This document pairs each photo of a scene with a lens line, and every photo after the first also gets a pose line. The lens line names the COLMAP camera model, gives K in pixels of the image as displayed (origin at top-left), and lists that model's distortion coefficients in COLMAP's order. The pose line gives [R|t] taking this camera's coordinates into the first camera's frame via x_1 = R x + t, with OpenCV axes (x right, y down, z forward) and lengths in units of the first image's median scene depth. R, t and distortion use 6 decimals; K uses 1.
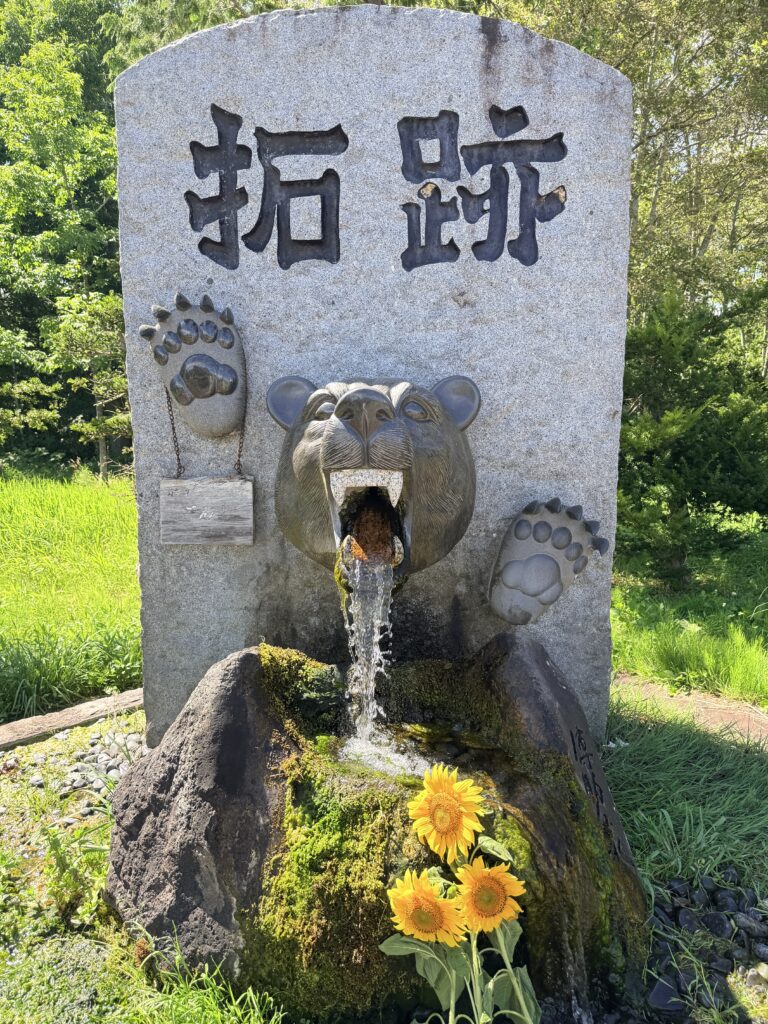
lens RADIAL K [[683.0, 0, 384.0], [0, 683.0, 512.0], [0, 0, 1]] dist [0.057914, -0.103039]
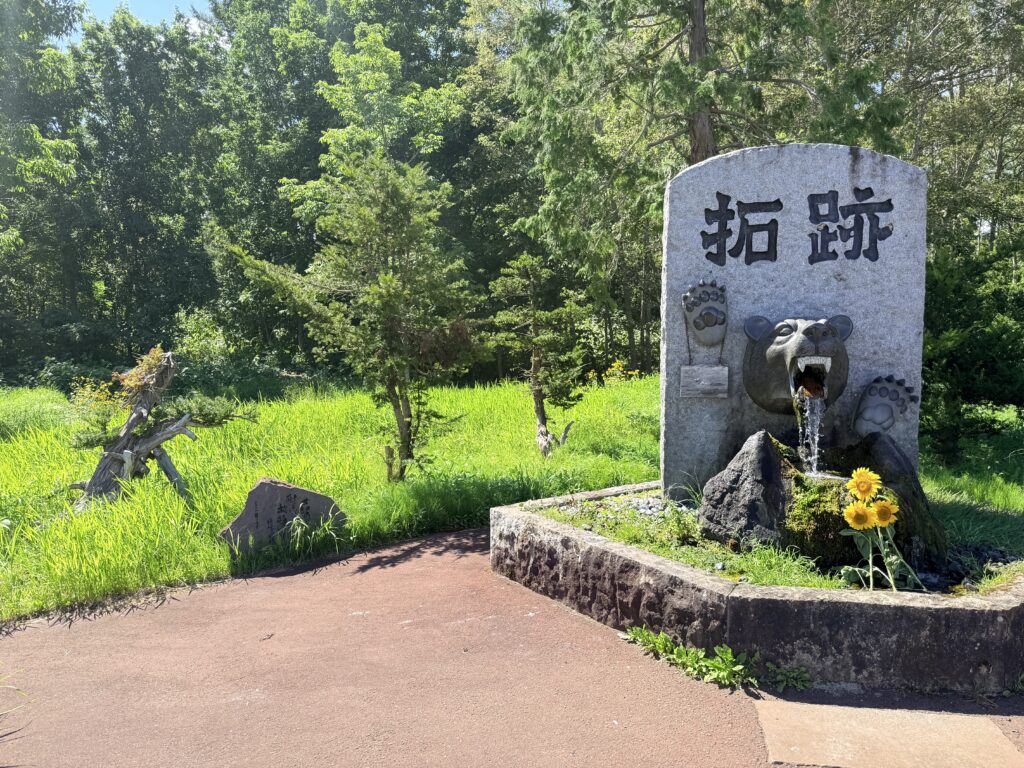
lens RADIAL K [[683.0, 0, 512.0], [0, 683.0, 384.0], [0, 0, 1]] dist [0.057914, -0.103039]
pose [[0.987132, 0.009974, -0.159596, -0.525252], [-0.020814, 0.997577, -0.066391, 0.163697], [0.158547, 0.068859, 0.984947, -1.167964]]
